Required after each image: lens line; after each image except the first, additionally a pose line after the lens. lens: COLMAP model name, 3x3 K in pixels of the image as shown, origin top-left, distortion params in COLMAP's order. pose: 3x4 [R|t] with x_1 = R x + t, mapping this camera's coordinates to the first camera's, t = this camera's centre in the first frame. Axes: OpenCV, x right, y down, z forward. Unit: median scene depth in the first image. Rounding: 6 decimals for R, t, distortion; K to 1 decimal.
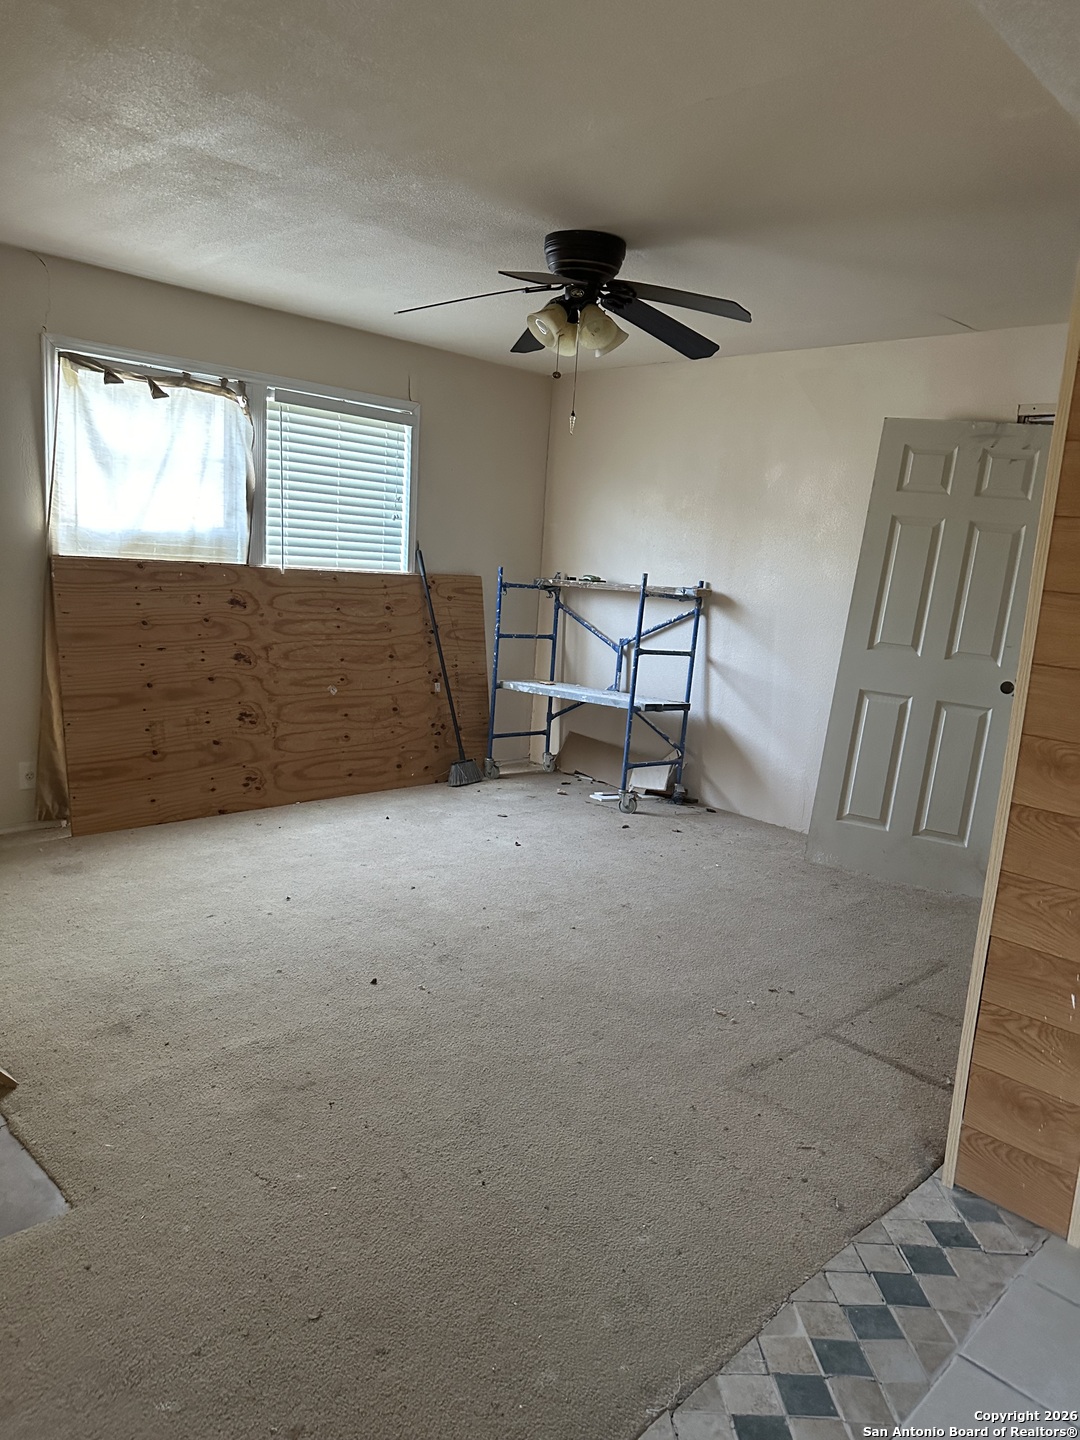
lens RADIAL K [[1008.5, 0, 541.7], [0, 1008.5, 728.8], [0, 0, 1]] dist [0.034042, -0.045372]
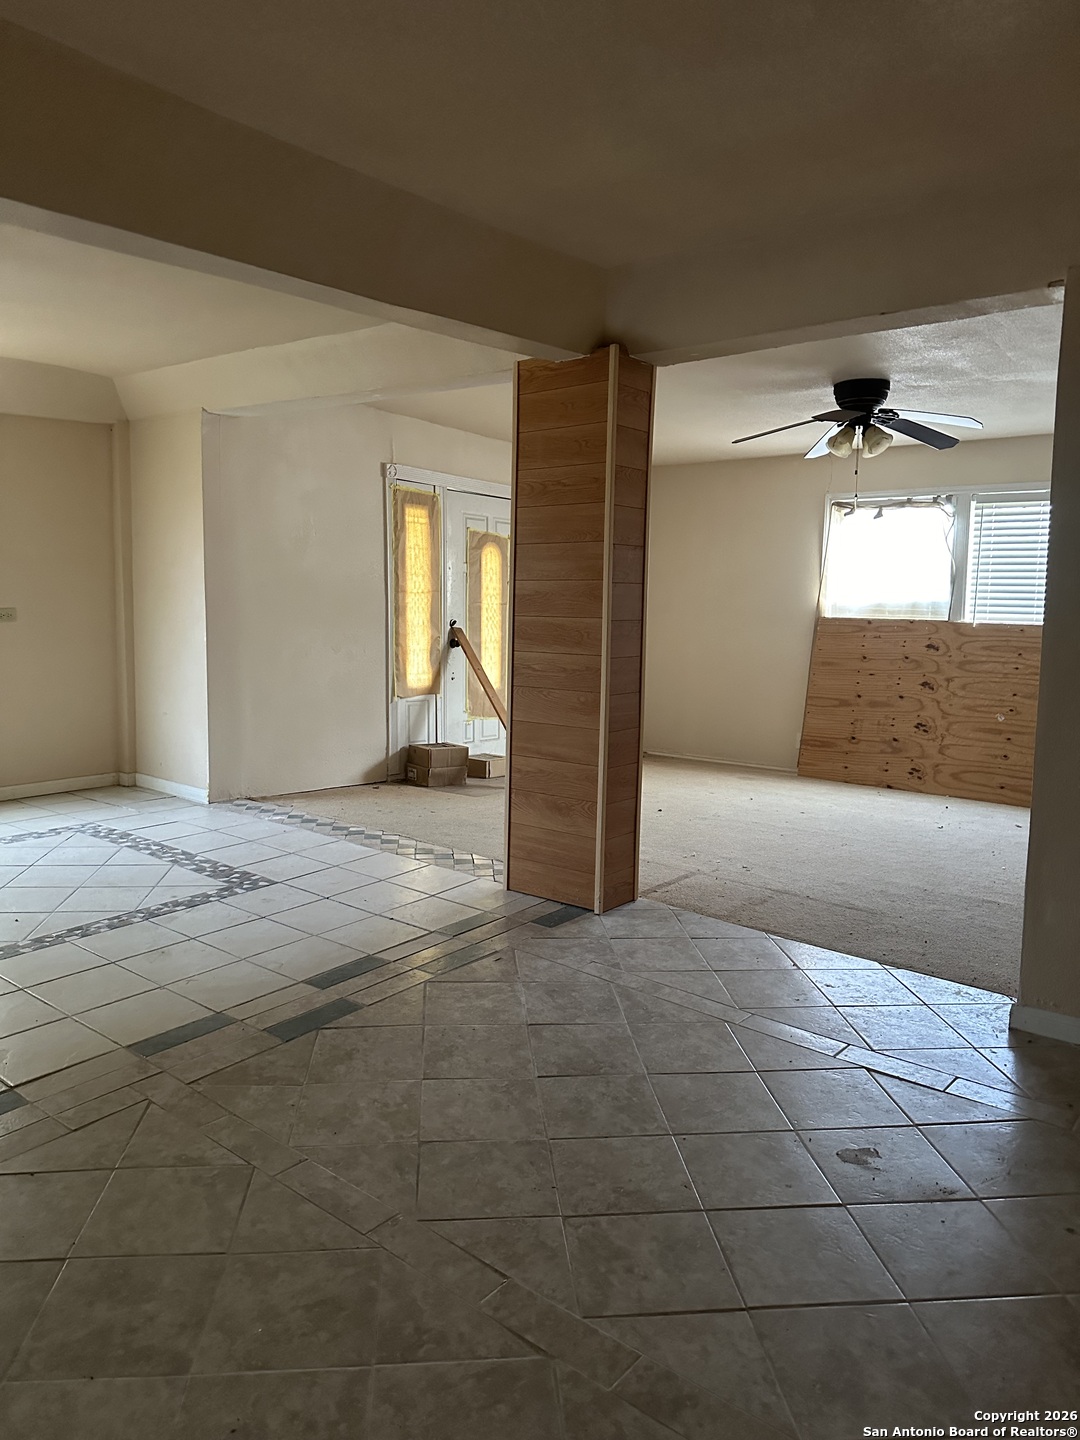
lens RADIAL K [[1008.5, 0, 542.5], [0, 1008.5, 718.0], [0, 0, 1]] dist [0.034042, -0.045372]
pose [[0.093268, 0.048462, -0.994461, 1.064306], [-0.188334, 0.981641, 0.030174, 0.033708], [0.977666, 0.184477, 0.100683, 0.335014]]
